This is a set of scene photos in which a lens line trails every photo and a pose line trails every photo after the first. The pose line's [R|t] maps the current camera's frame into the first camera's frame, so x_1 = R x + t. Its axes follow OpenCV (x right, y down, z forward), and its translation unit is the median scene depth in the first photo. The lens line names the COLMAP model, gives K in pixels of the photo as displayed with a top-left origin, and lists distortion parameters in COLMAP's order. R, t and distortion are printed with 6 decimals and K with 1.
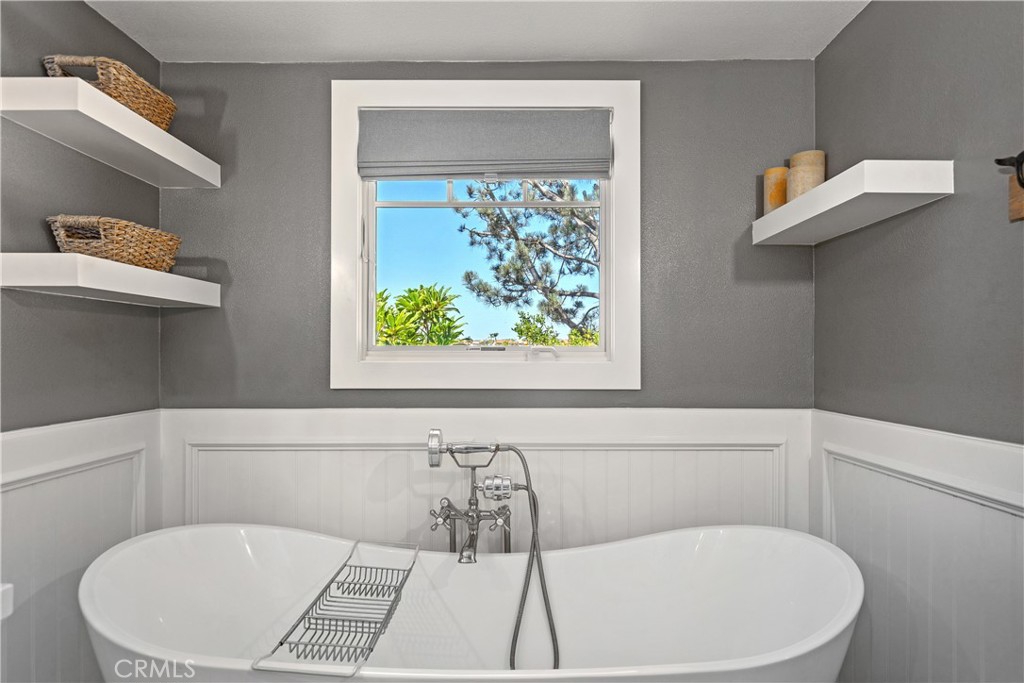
lens RADIAL K [[566.4, 0, 515.0], [0, 566.4, 356.6], [0, 0, 1]] dist [0.004449, -0.000480]
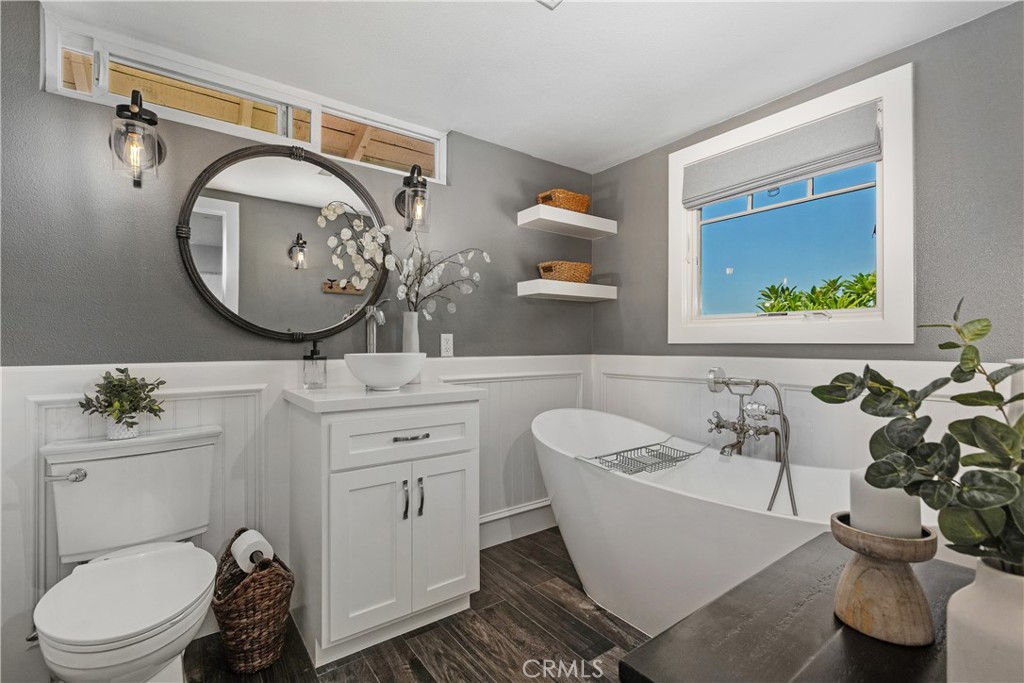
lens RADIAL K [[460.3, 0, 511.3], [0, 460.3, 342.7], [0, 0, 1]] dist [0.002317, -0.001028]
pose [[0.596012, -0.003622, -0.802967, 0.518813], [-0.001951, 0.999980, -0.005960, 0.069750], [0.802973, 0.005119, 0.595993, -0.169132]]
